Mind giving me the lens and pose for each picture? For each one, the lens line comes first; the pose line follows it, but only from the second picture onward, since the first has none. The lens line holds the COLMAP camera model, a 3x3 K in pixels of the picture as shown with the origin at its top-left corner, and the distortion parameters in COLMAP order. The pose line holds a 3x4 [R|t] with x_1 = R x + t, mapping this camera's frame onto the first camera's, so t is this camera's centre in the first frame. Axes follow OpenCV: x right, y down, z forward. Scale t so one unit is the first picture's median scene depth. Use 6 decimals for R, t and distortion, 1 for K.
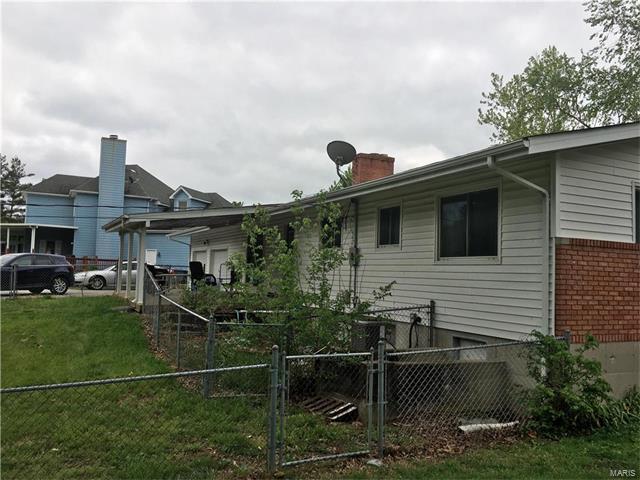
lens RADIAL K [[547.3, 0, 317.8], [0, 547.3, 238.6], [0, 0, 1]] dist [0.058914, -0.084353]
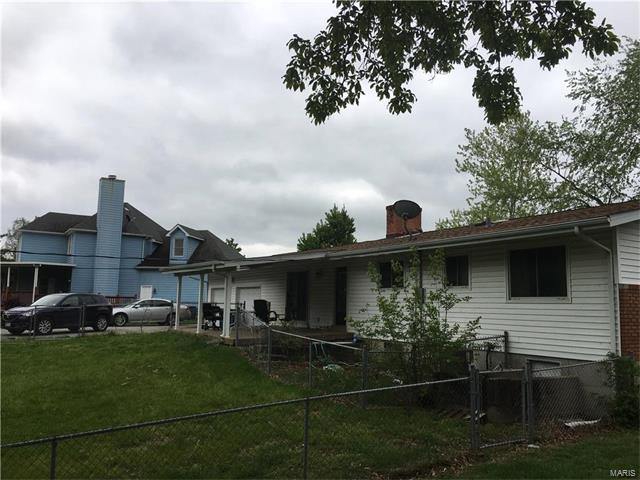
lens RADIAL K [[547.3, 0, 318.3], [0, 547.3, 239.8], [0, 0, 1]] dist [0.058914, -0.084353]
pose [[0.993277, 0.002059, 0.115746, -0.176742], [0.004299, 0.998496, -0.054649, -0.014814], [-0.115684, 0.054779, 0.991774, -0.108223]]
